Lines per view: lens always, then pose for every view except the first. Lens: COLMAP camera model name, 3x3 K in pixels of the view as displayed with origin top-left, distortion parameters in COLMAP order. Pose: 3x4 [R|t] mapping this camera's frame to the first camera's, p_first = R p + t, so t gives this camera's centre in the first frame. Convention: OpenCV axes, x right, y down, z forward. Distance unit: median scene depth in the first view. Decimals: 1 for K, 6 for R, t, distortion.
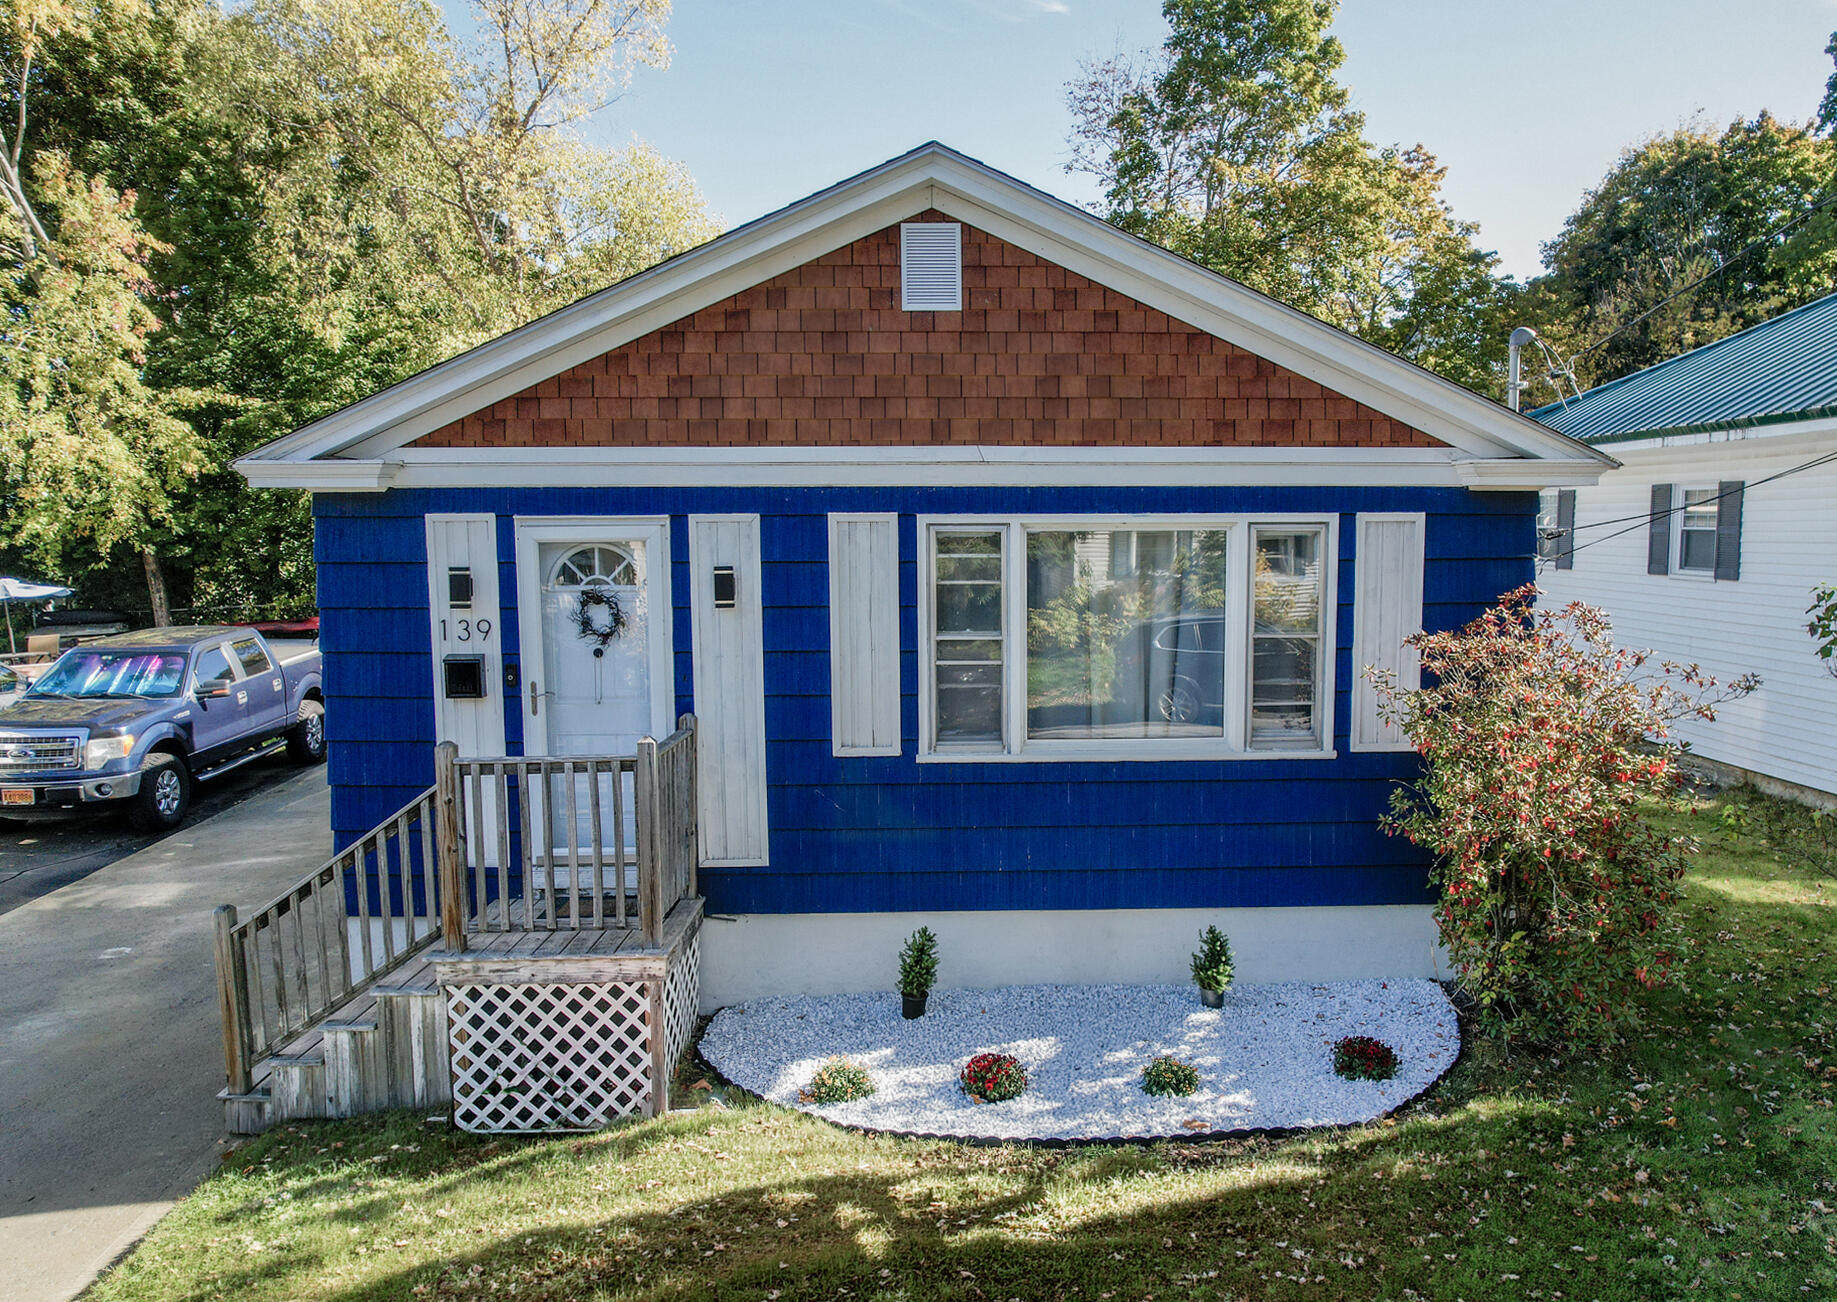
lens RADIAL K [[1223.5, 0, 953.4], [0, 1223.5, 680.6], [0, 0, 1]] dist [-0.038018, 0.002812]
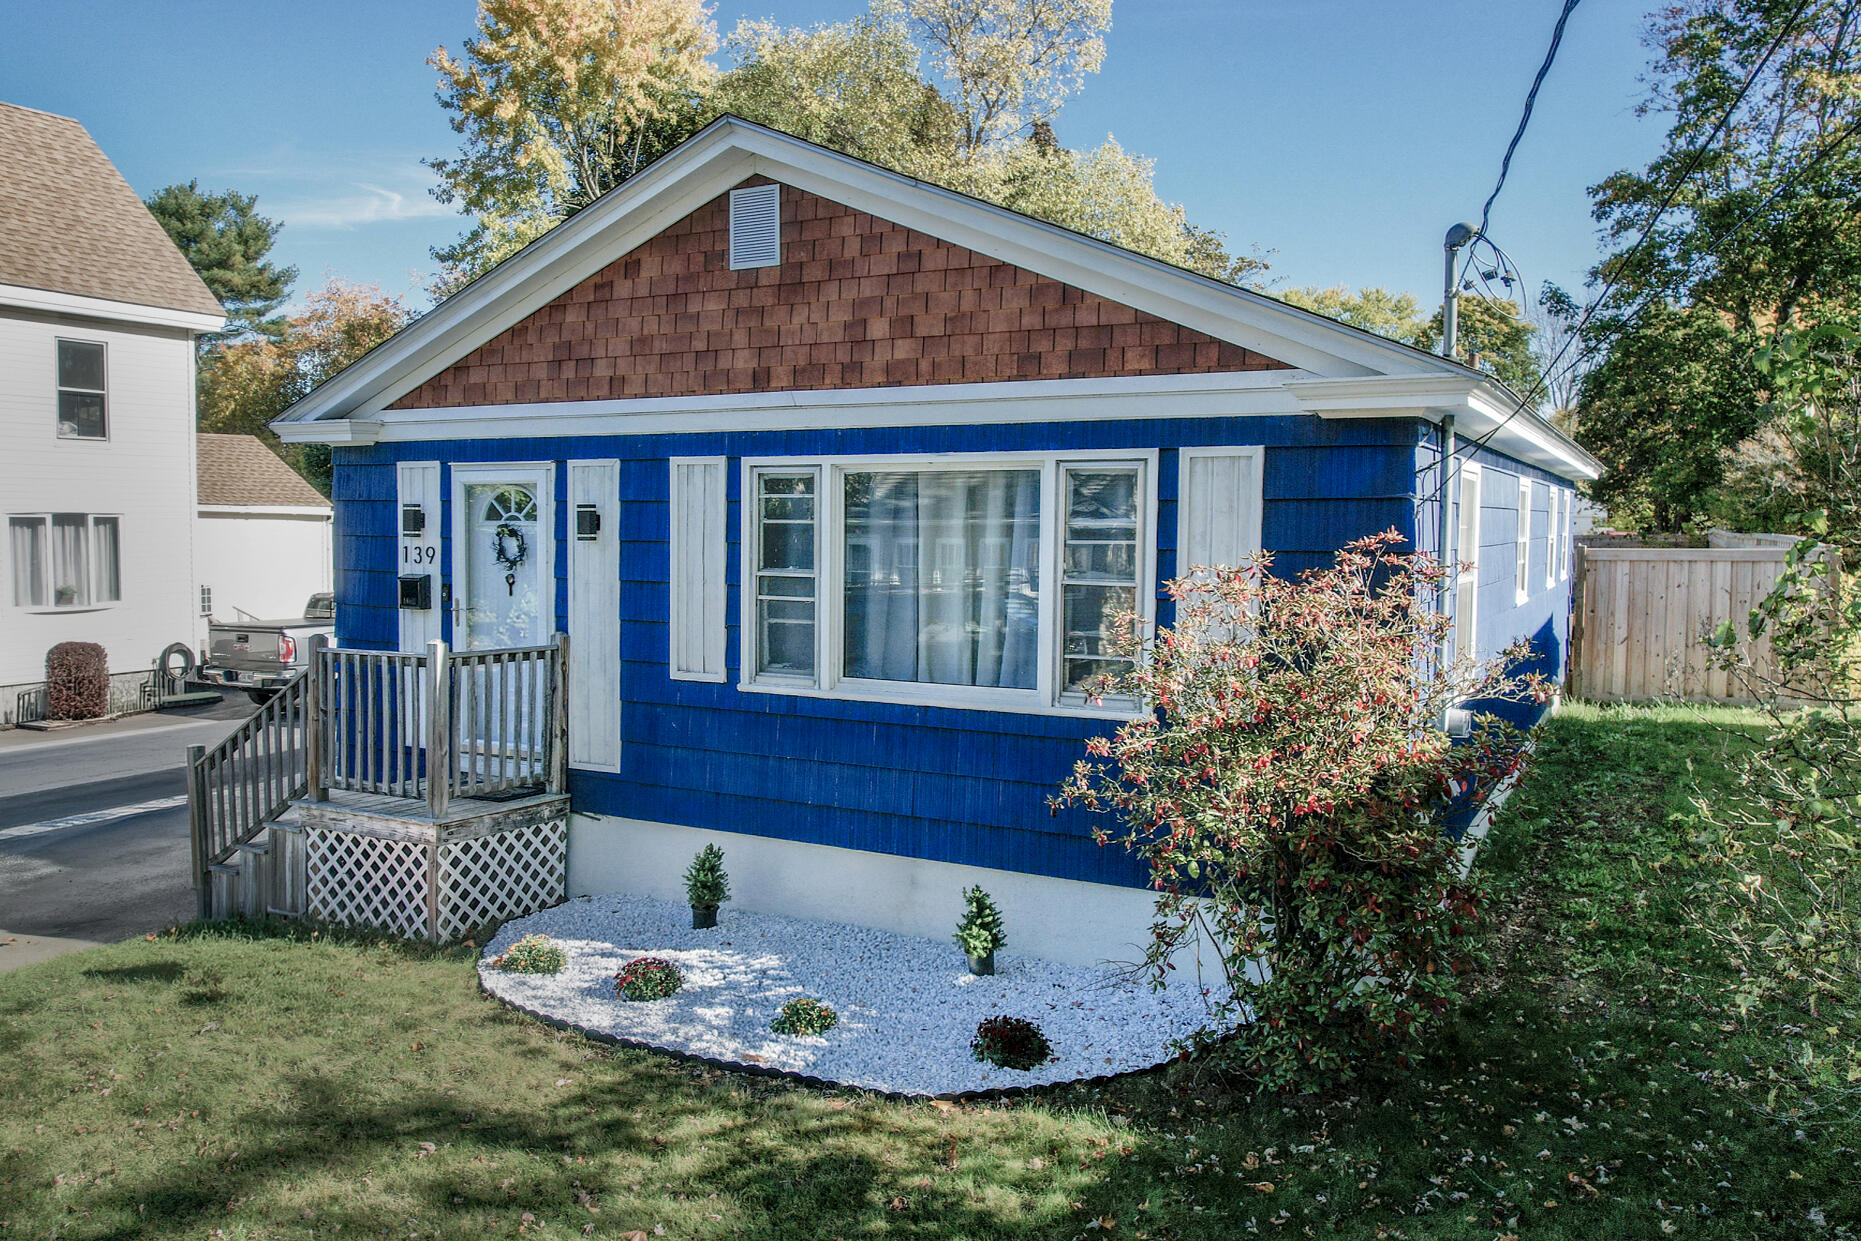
lens RADIAL K [[1198.8, 0, 871.3], [0, 1198.8, 599.1], [0, 0, 1]] dist [-0.056979, 0.048177]
pose [[0.885797, 0.037248, -0.462576, 0.564689], [-0.061406, 0.997417, -0.037273, 0.020244], [0.459992, 0.061421, 0.885796, 0.133704]]
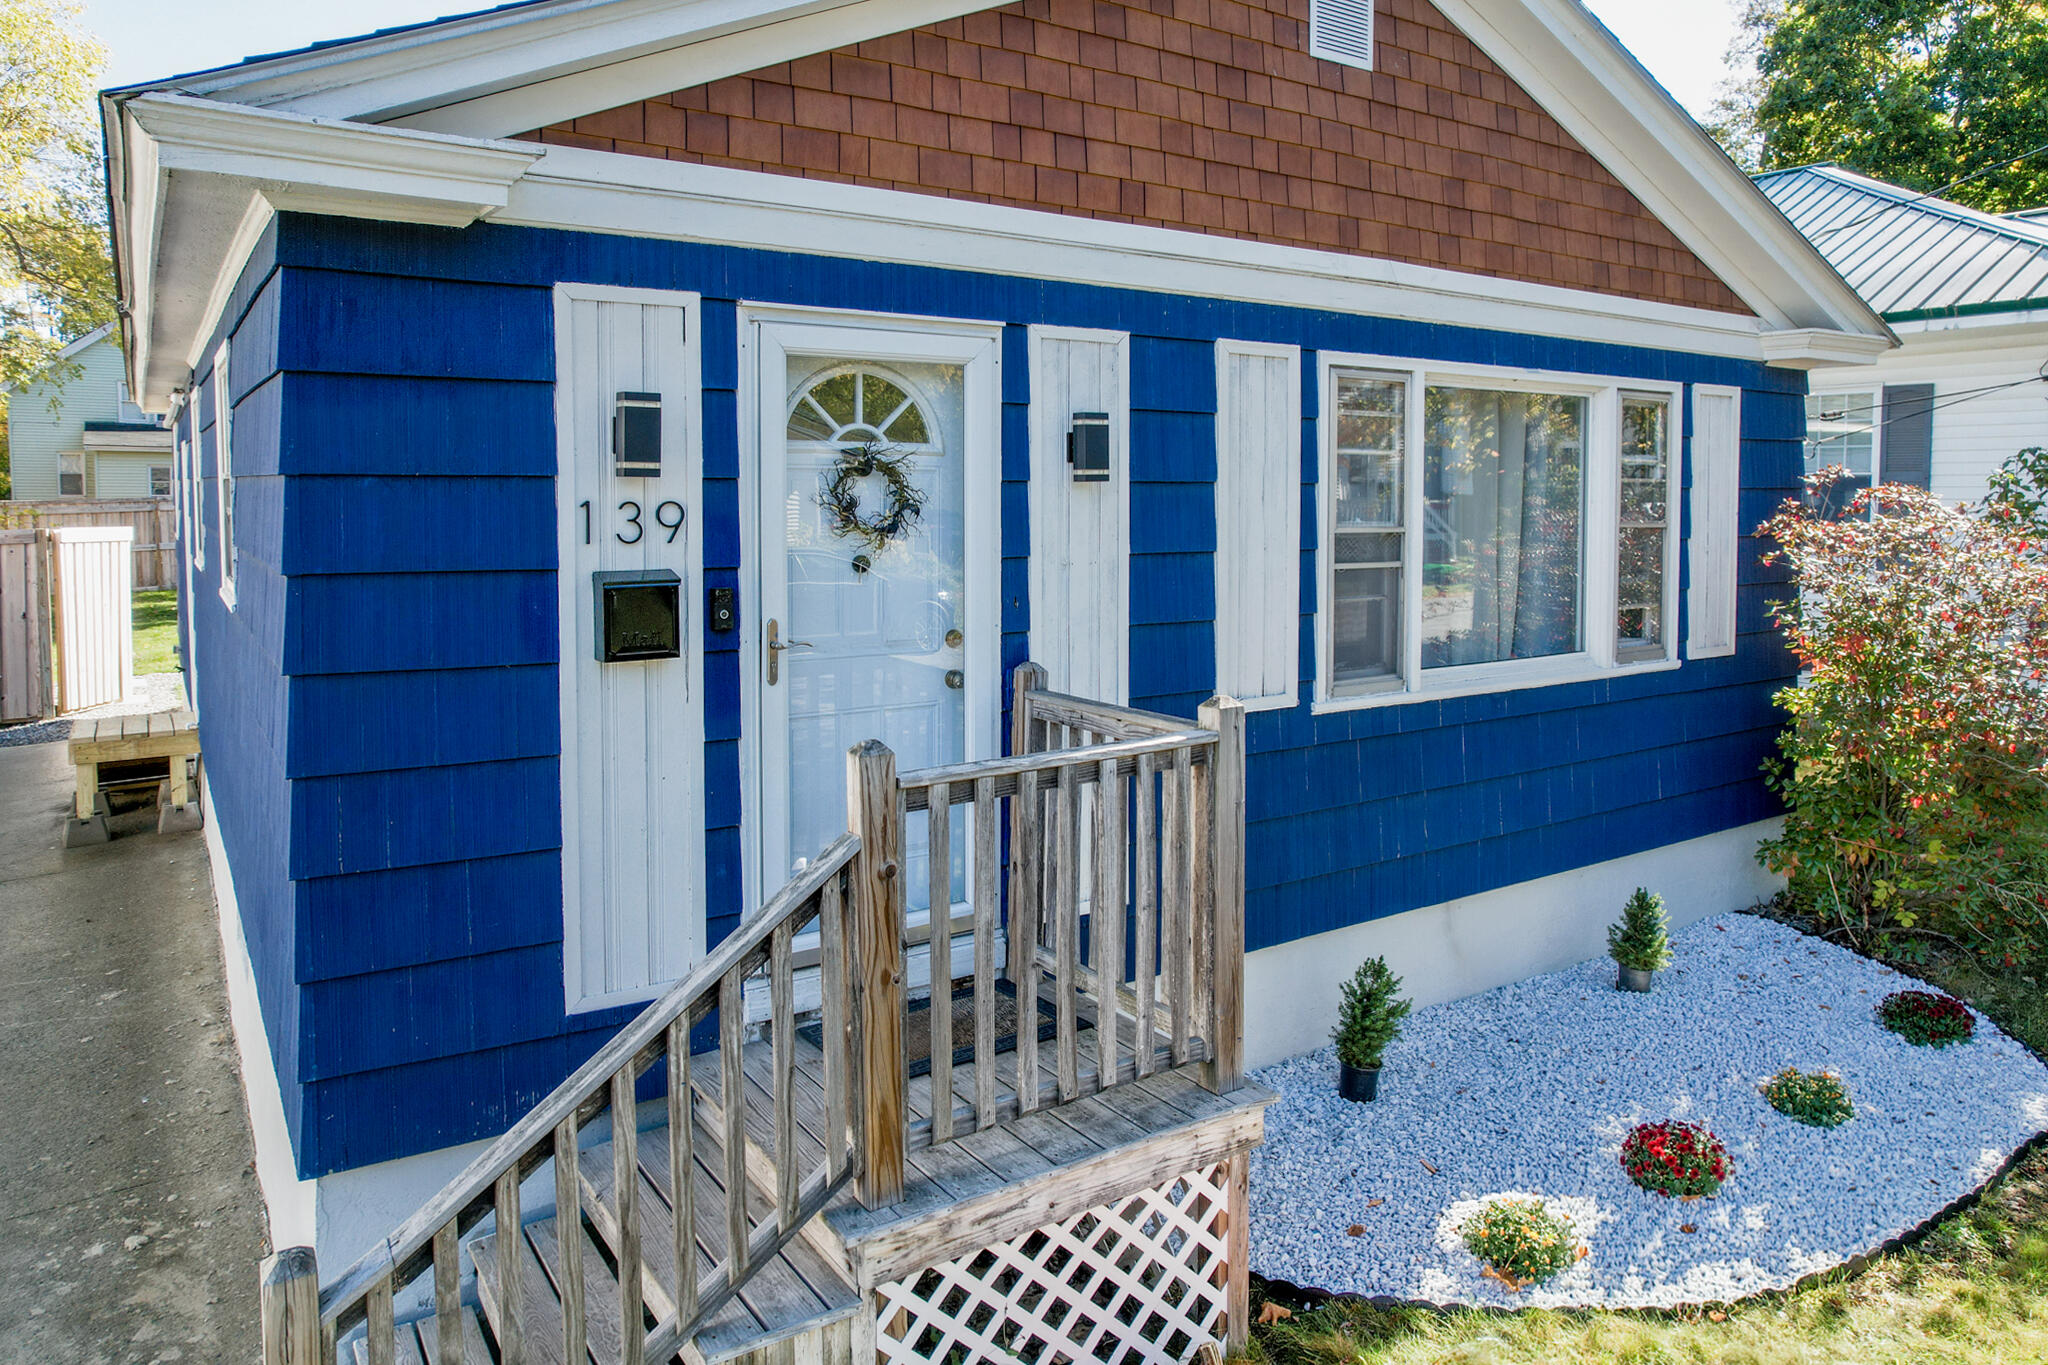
lens RADIAL K [[1319.3, 0, 1218.0], [0, 1319.3, 523.6], [0, 0, 1]] dist [-0.056979, 0.048177]
pose [[0.844896, -0.008224, 0.534867, -0.477551], [0.048142, 0.996993, -0.060719, 0.002861], [-0.532760, 0.077051, 0.842752, 0.419925]]
